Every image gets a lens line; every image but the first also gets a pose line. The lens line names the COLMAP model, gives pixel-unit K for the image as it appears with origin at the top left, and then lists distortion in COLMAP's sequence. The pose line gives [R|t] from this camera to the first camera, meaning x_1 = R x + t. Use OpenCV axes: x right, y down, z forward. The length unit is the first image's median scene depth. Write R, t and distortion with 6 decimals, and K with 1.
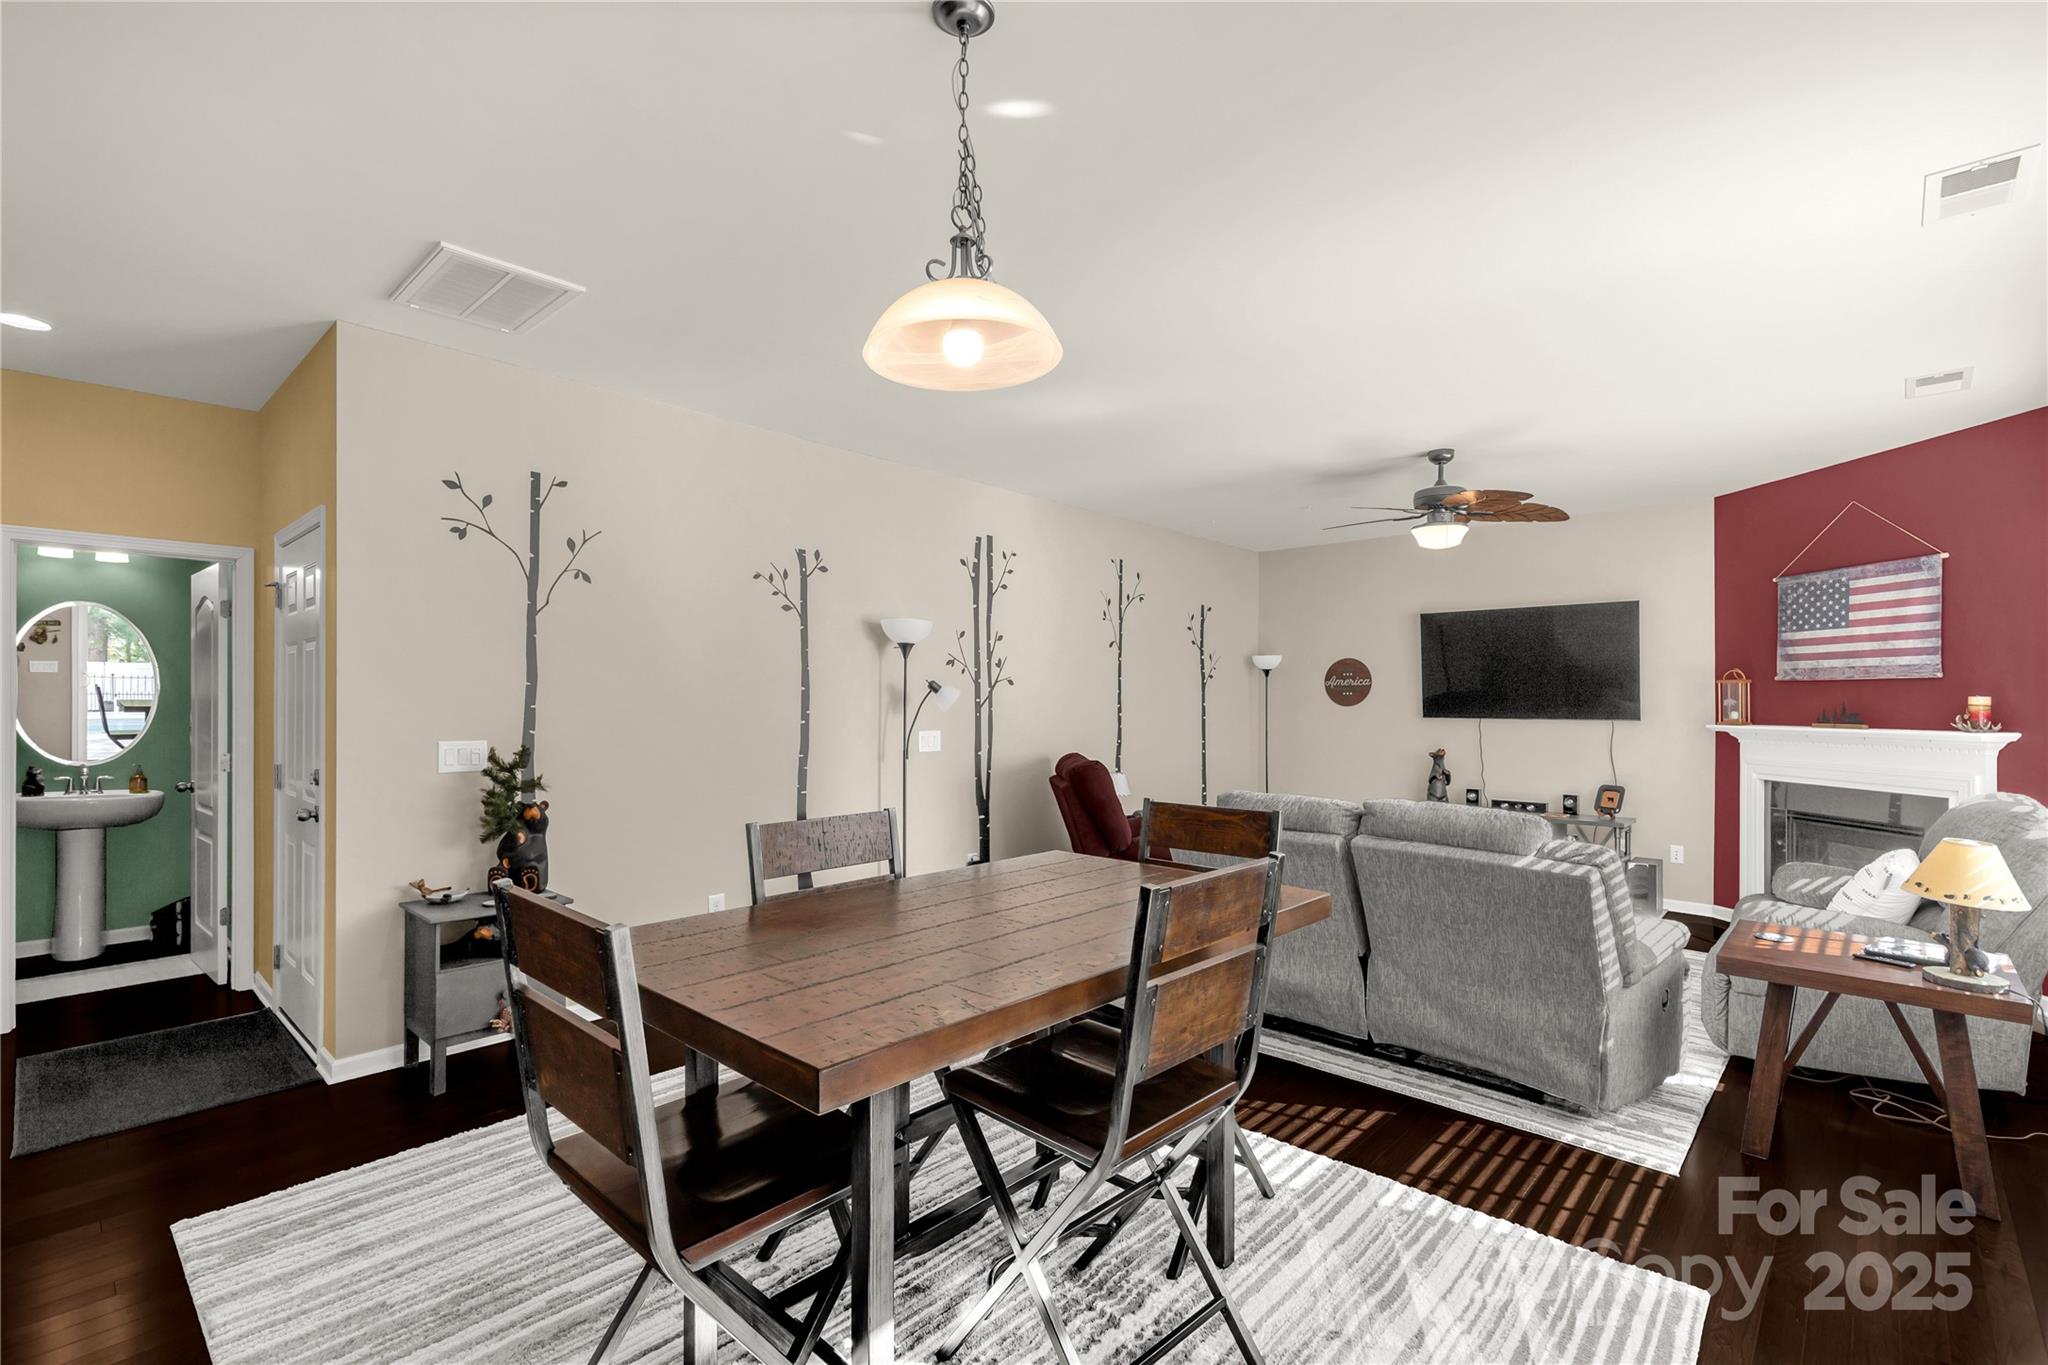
lens RADIAL K [[924.6, 0, 1000.7], [0, 924.6, 693.0], [0, 0, 1]] dist [0.000406, 0.000020]
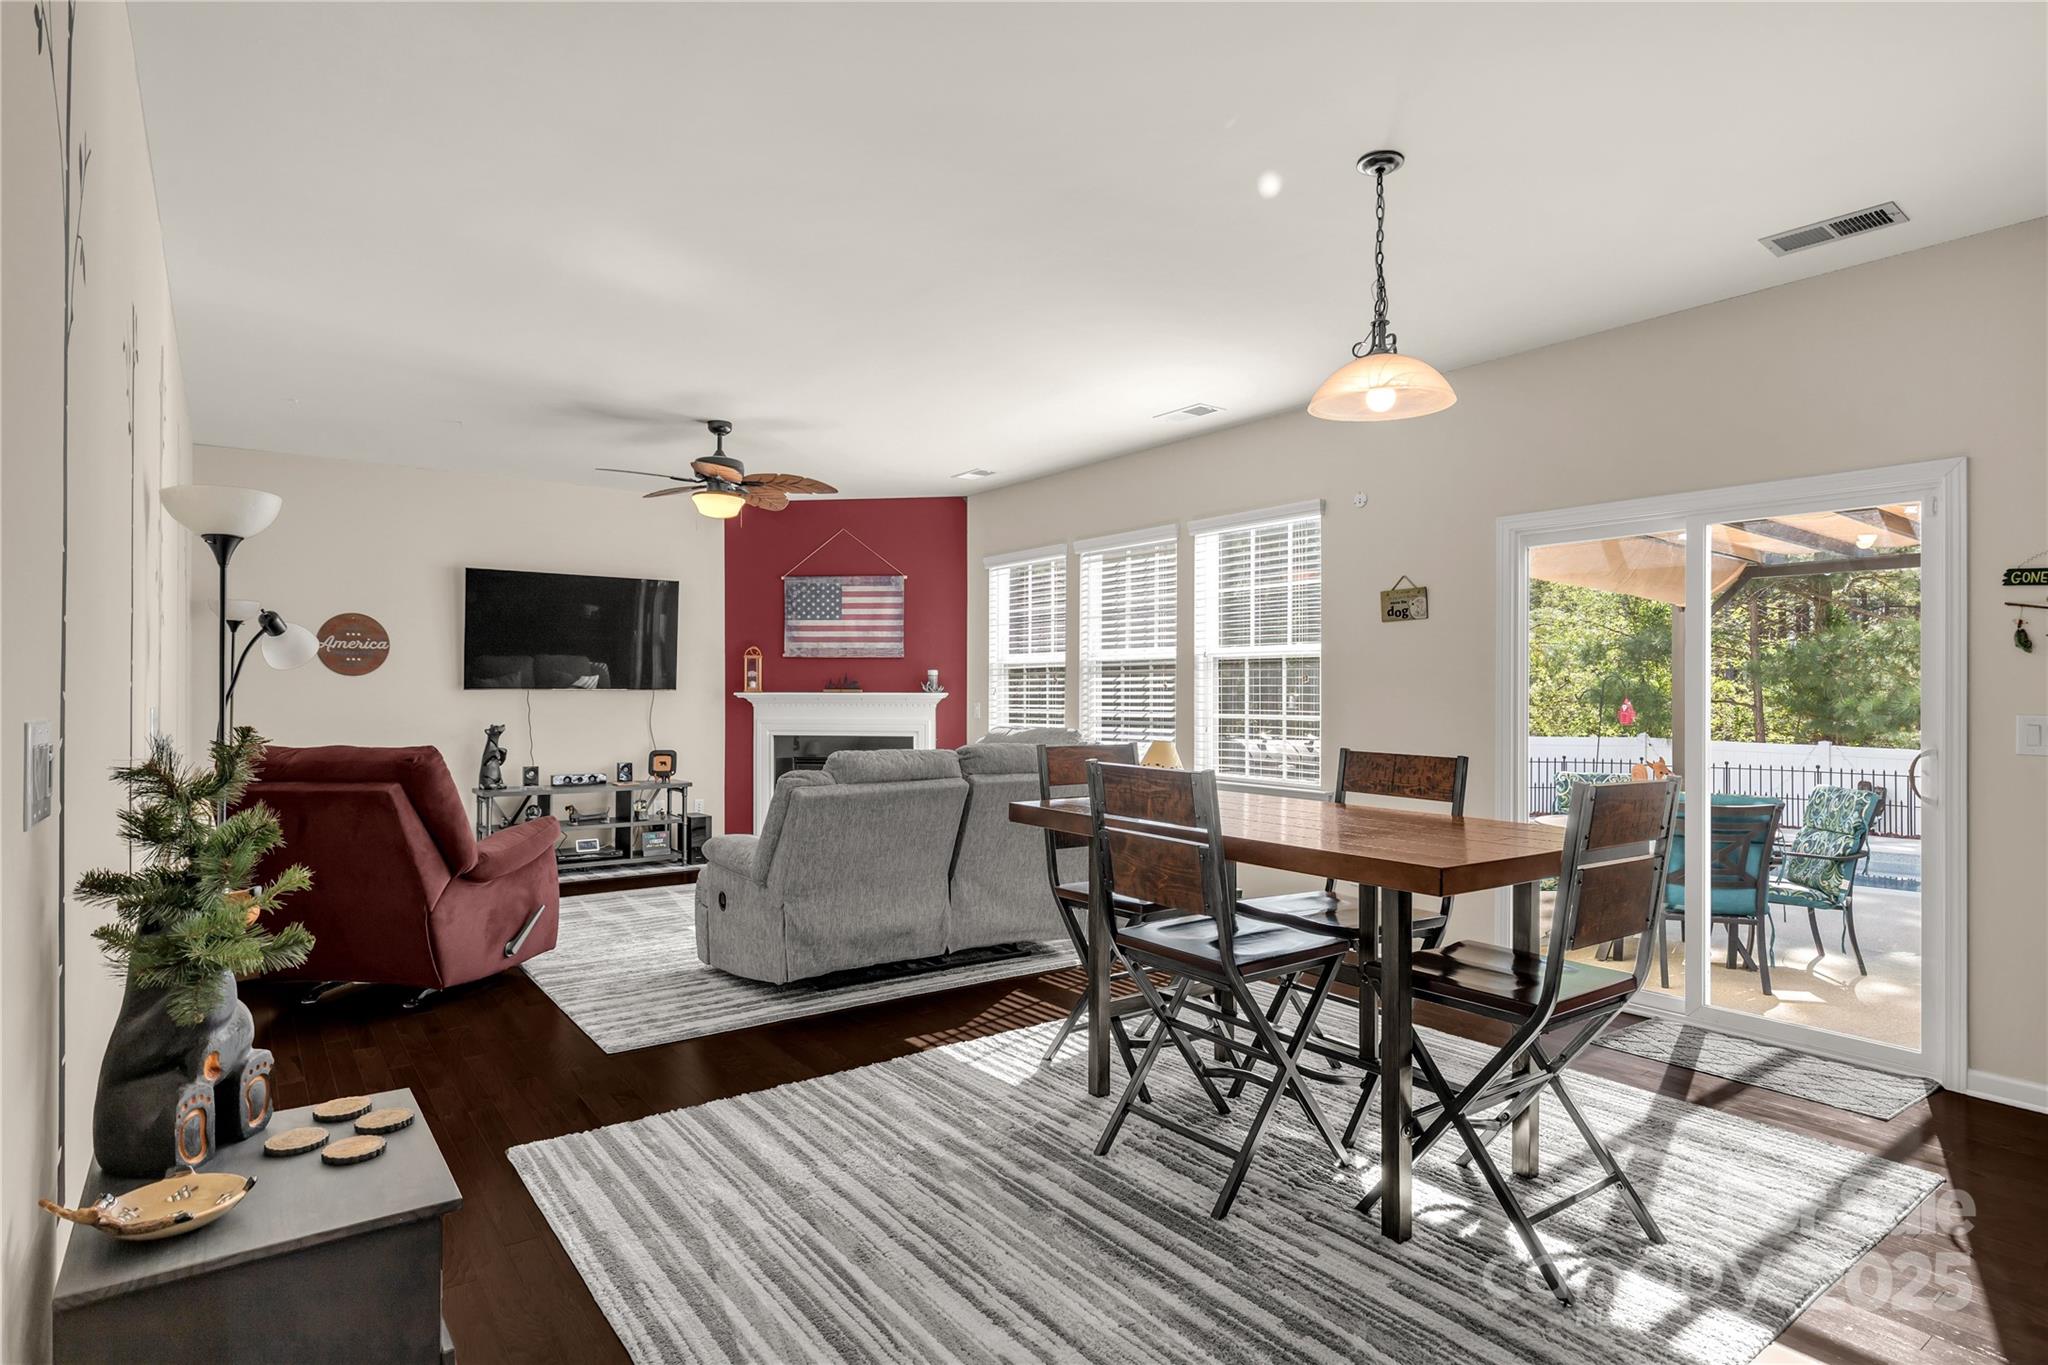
lens RADIAL K [[1102.9, 0, 998.7], [0, 1102.9, 672.7], [0, 0, 1]] dist [0.002262, 0.000272]
pose [[0.181736, 0.015657, 0.983223, -0.636745], [-0.011338, 0.999840, -0.013826, 0.027309], [-0.983282, -0.008635, 0.181885, 0.455398]]
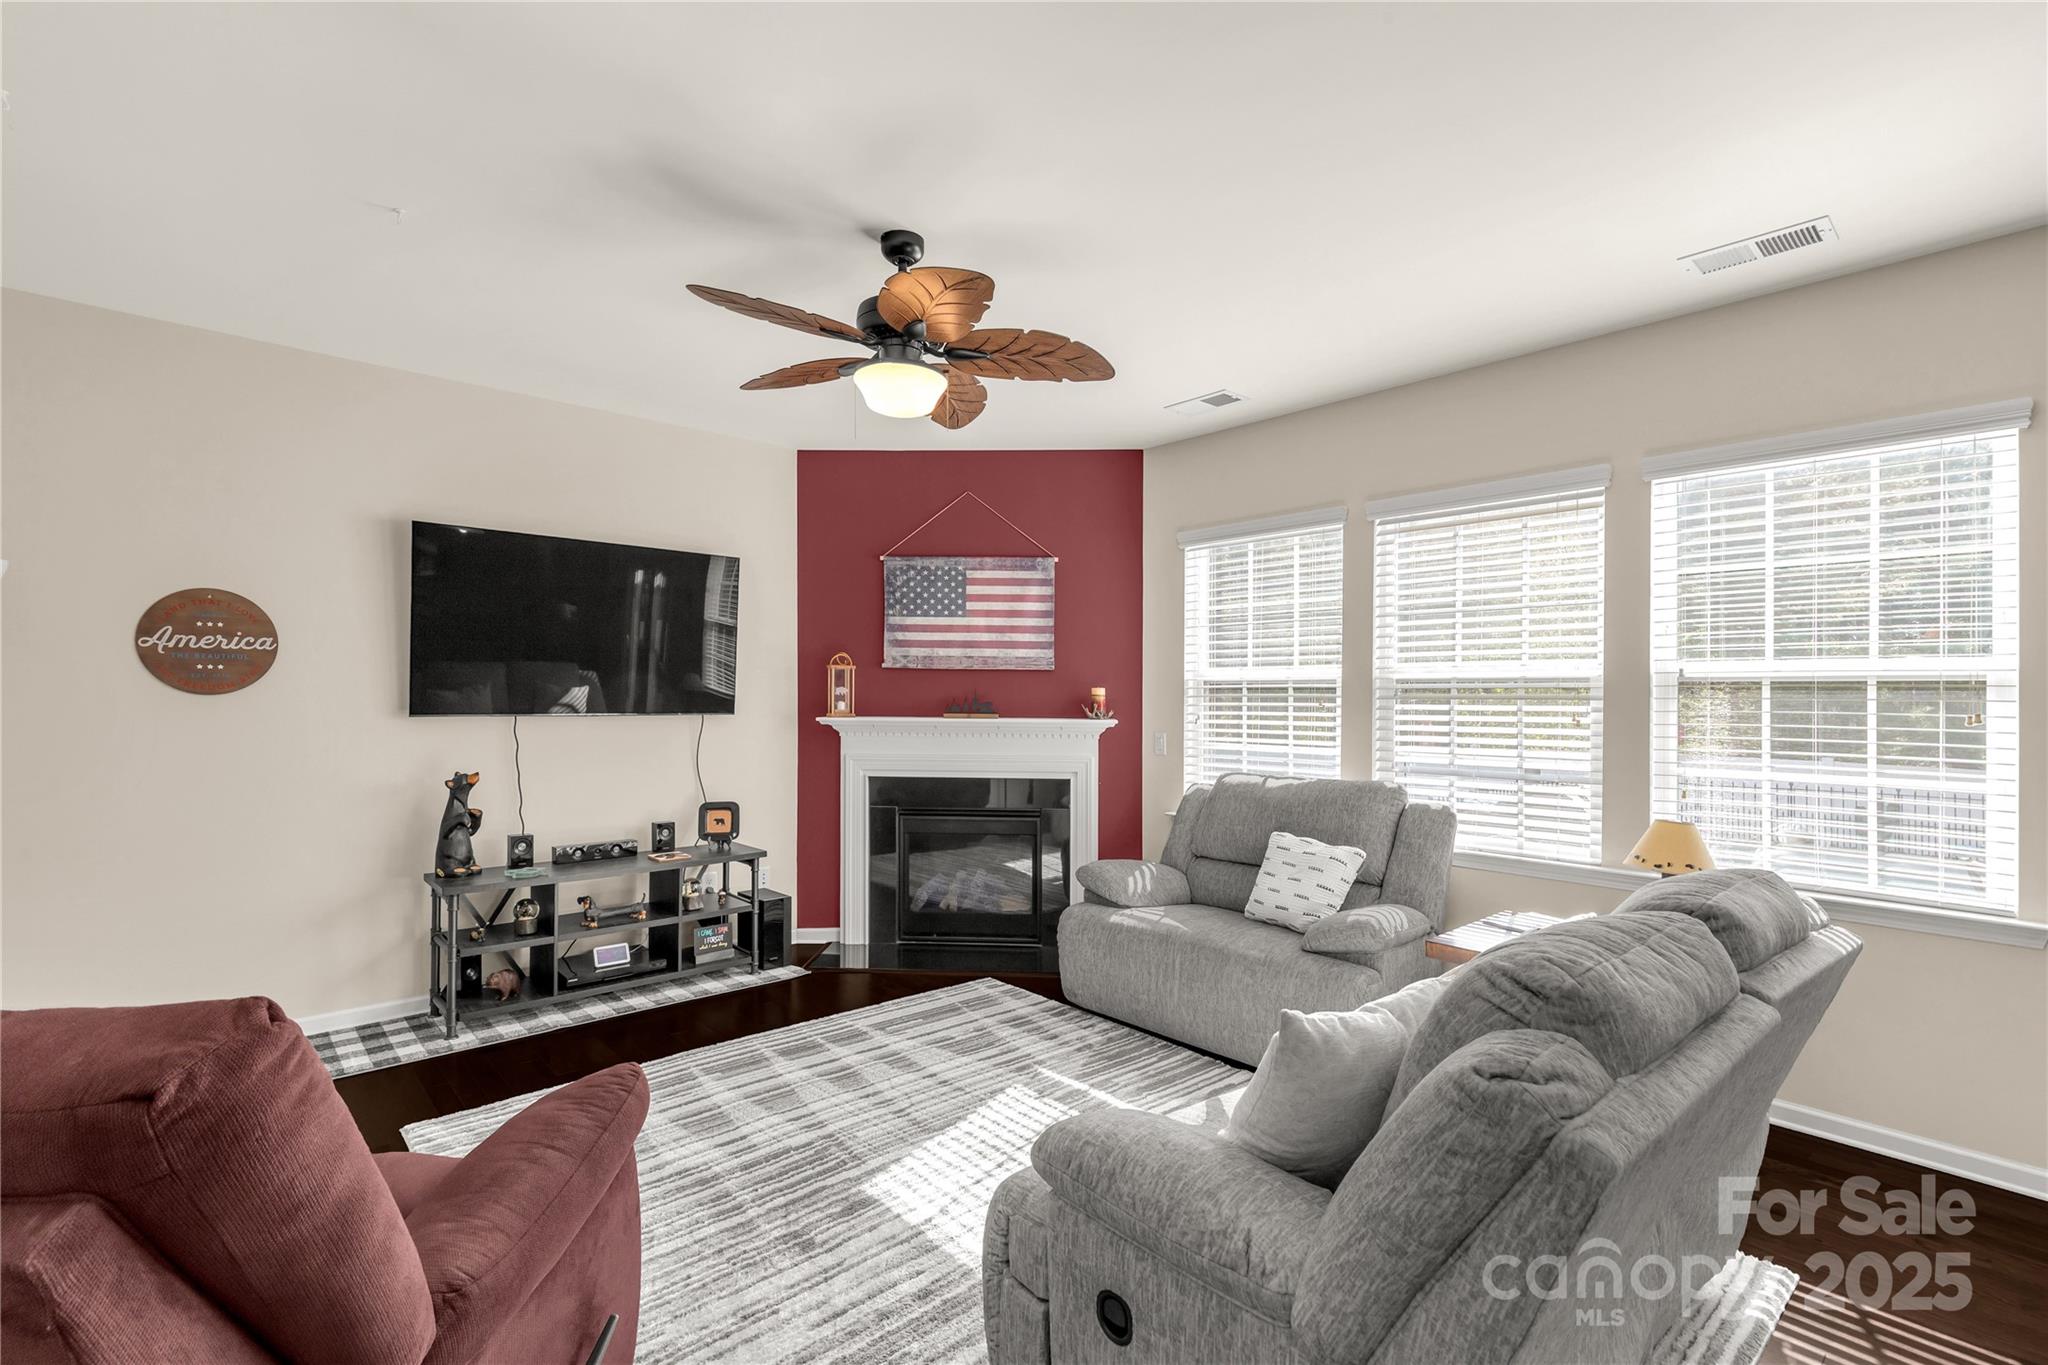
lens RADIAL K [[924.6, 0, 1000.7], [0, 924.6, 693.0], [0, 0, 1]] dist [0.000406, 0.000020]
pose [[0.072846, 0.001326, 0.997342, -0.073365], [-0.017236, 0.999851, -0.000070, 0.010255], [-0.997194, -0.017185, 0.072858, 0.861271]]
